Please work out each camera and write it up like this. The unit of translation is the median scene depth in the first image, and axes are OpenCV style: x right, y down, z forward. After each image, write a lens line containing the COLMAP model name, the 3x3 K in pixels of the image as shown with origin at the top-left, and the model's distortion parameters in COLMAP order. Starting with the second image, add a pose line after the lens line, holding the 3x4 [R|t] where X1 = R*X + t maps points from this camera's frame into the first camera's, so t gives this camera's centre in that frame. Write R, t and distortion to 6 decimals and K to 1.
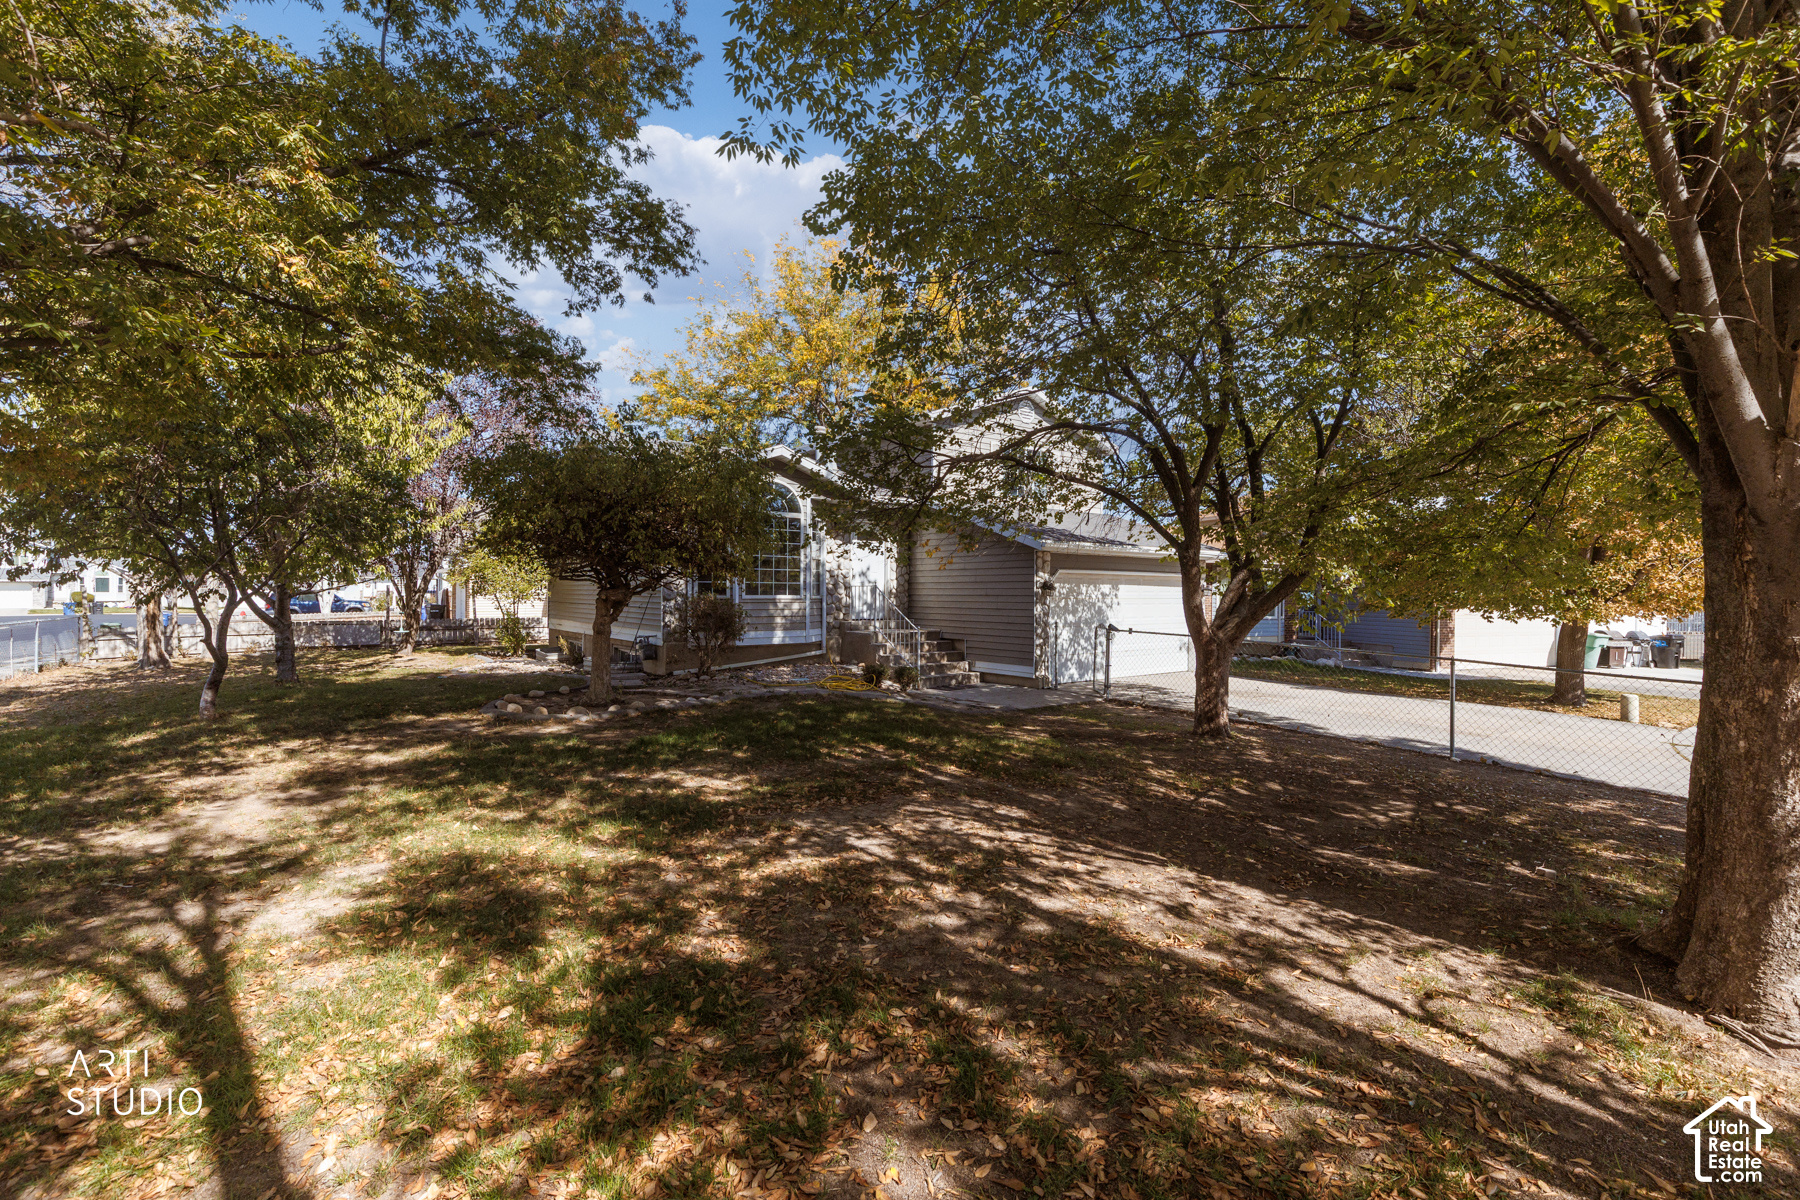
lens RADIAL K [[791.4, 0, 902.2], [0, 791.4, 598.8], [0, 0, 1]] dist [0.000349, -0.000045]
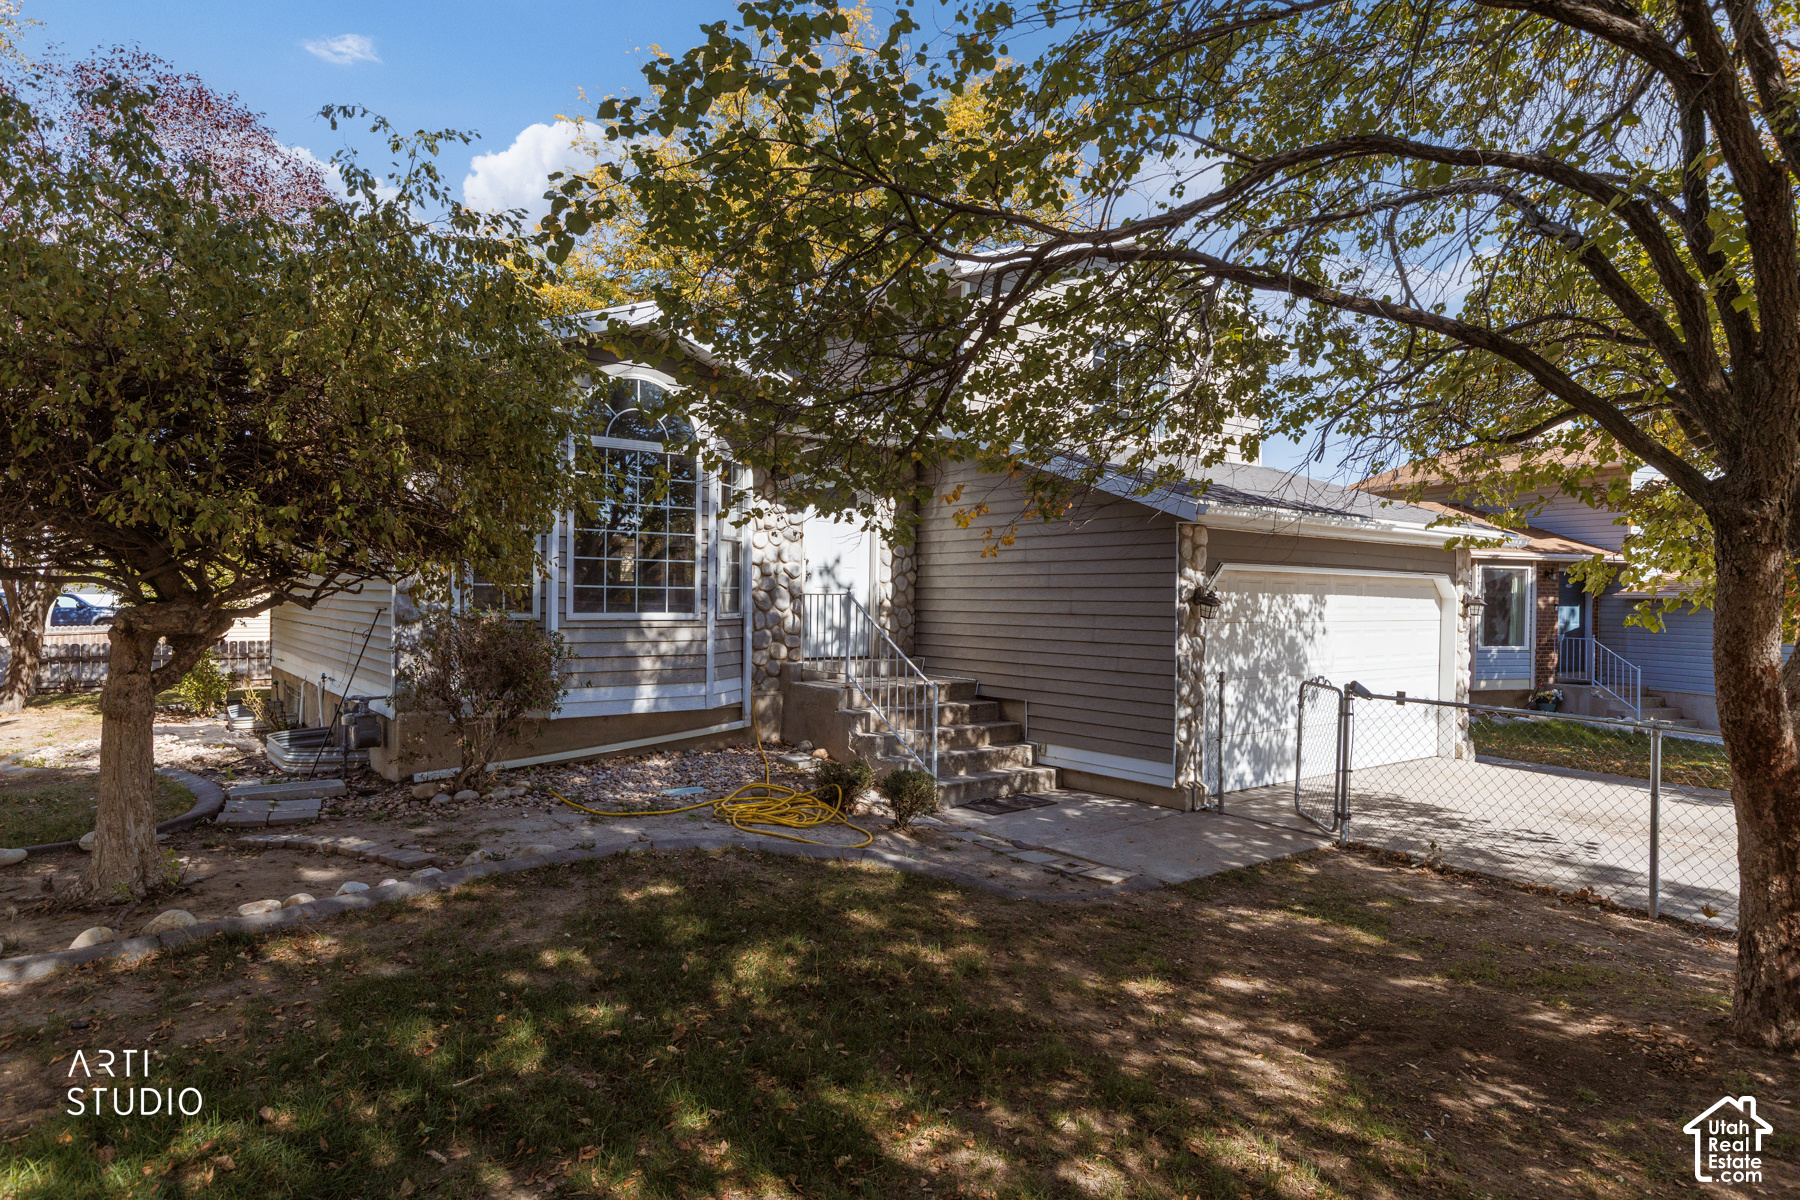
lens RADIAL K [[1073.0, 0, 897.8], [0, 1073.0, 600.3], [0, 0, 1]] dist [-0.001117, -0.000097]
pose [[0.999933, 0.006199, -0.009734, 0.004210], [-0.006257, 0.999962, -0.006007, -0.008852], [0.009697, 0.006067, 0.999935, 0.331003]]
